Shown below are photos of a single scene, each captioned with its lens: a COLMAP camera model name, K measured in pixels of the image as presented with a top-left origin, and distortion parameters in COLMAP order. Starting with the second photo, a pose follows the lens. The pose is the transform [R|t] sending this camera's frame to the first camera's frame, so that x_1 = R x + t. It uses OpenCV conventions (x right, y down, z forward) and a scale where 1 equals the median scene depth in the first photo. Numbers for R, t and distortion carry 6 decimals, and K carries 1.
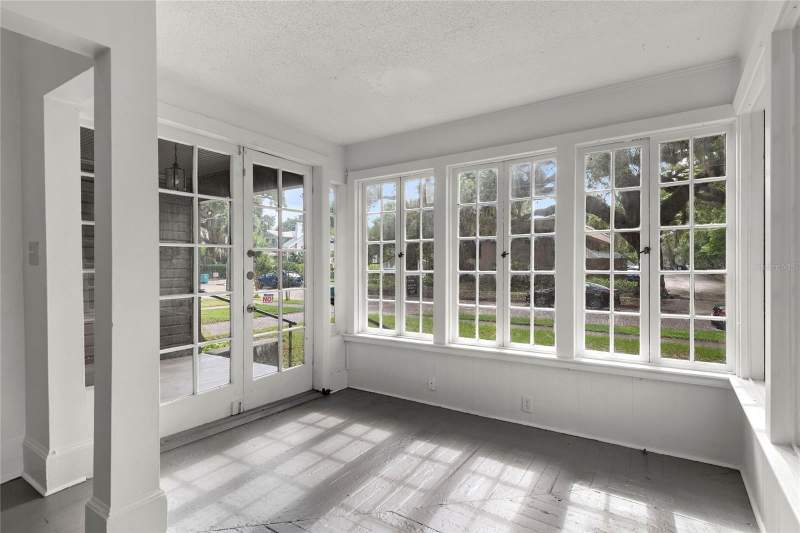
lens RADIAL K [[403.8, 0, 397.8], [0, 403.8, 262.6], [0, 0, 1]] dist [-0.002130, -0.000630]
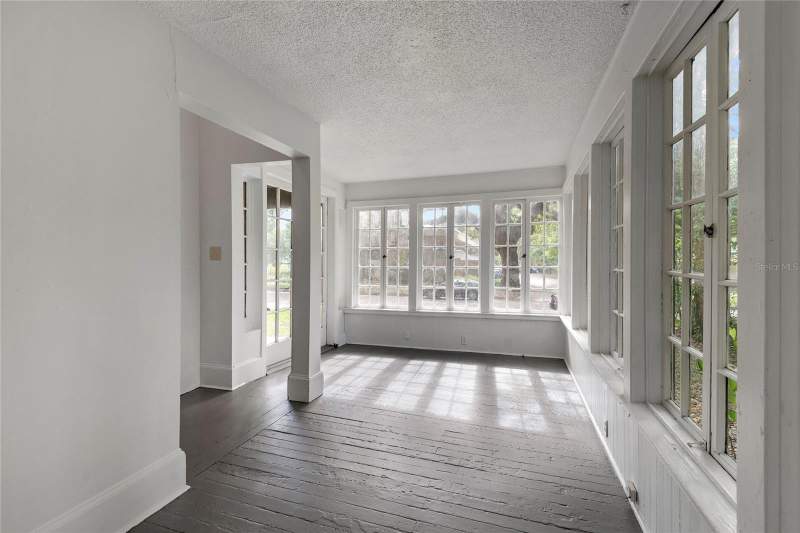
lens RADIAL K [[363.7, 0, 399.5], [0, 363.7, 265.9], [0, 0, 1]] dist [-0.000647, 0.000006]
pose [[0.965162, 0.001100, 0.261651, -0.460953], [-0.002101, 0.999991, 0.003548, 0.018988], [-0.261645, -0.003974, 0.965156, -0.584948]]
